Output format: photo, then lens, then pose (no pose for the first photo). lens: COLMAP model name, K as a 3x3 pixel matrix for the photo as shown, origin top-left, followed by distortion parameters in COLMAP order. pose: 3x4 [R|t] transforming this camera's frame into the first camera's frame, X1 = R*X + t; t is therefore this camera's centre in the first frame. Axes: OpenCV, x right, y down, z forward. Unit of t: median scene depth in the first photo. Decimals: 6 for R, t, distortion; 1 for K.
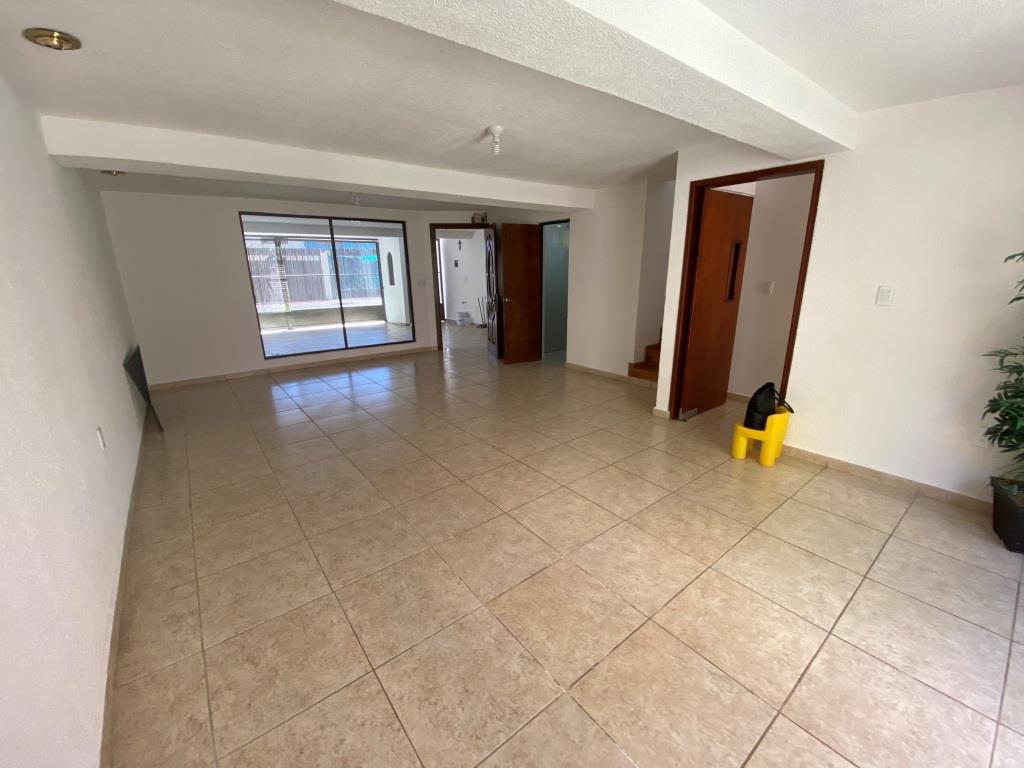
lens RADIAL K [[416.6, 0, 510.0], [0, 416.6, 380.2], [0, 0, 1]] dist [0.012548, -0.016990]
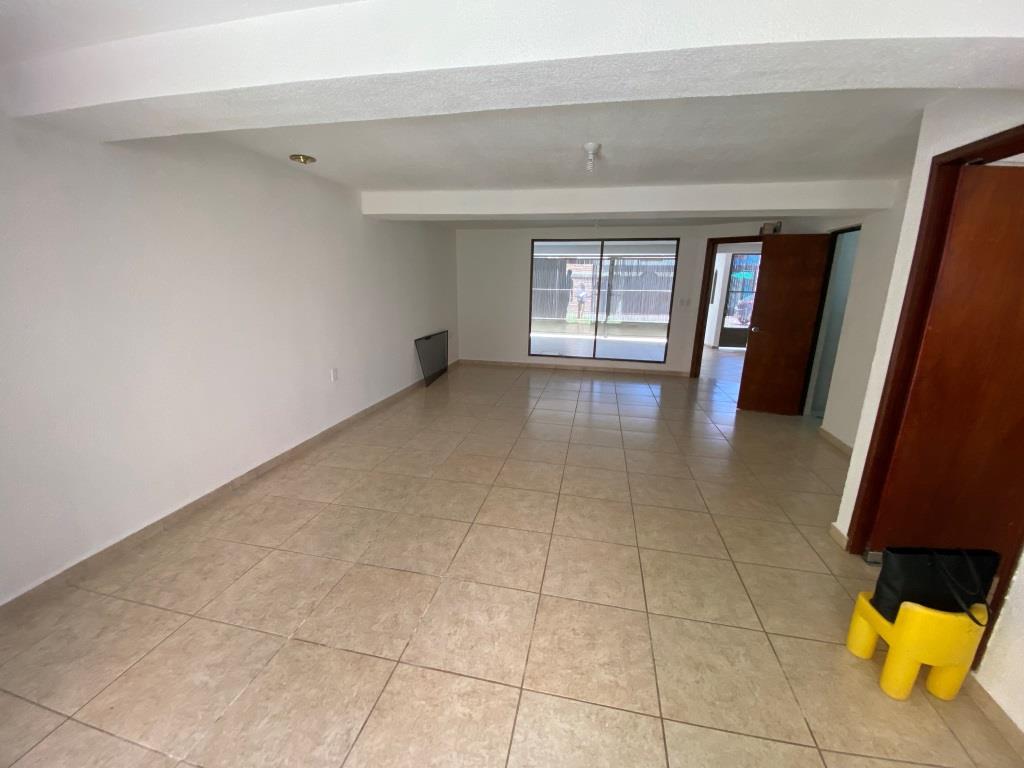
lens RADIAL K [[416.6, 0, 504.2], [0, 416.6, 379.3], [0, 0, 1]] dist [0.012548, -0.016990]
pose [[0.638792, 0.202216, -0.742330, 0.704351], [-0.228147, 0.971232, 0.068245, -0.111861], [0.734775, 0.125766, 0.666550, 0.310442]]
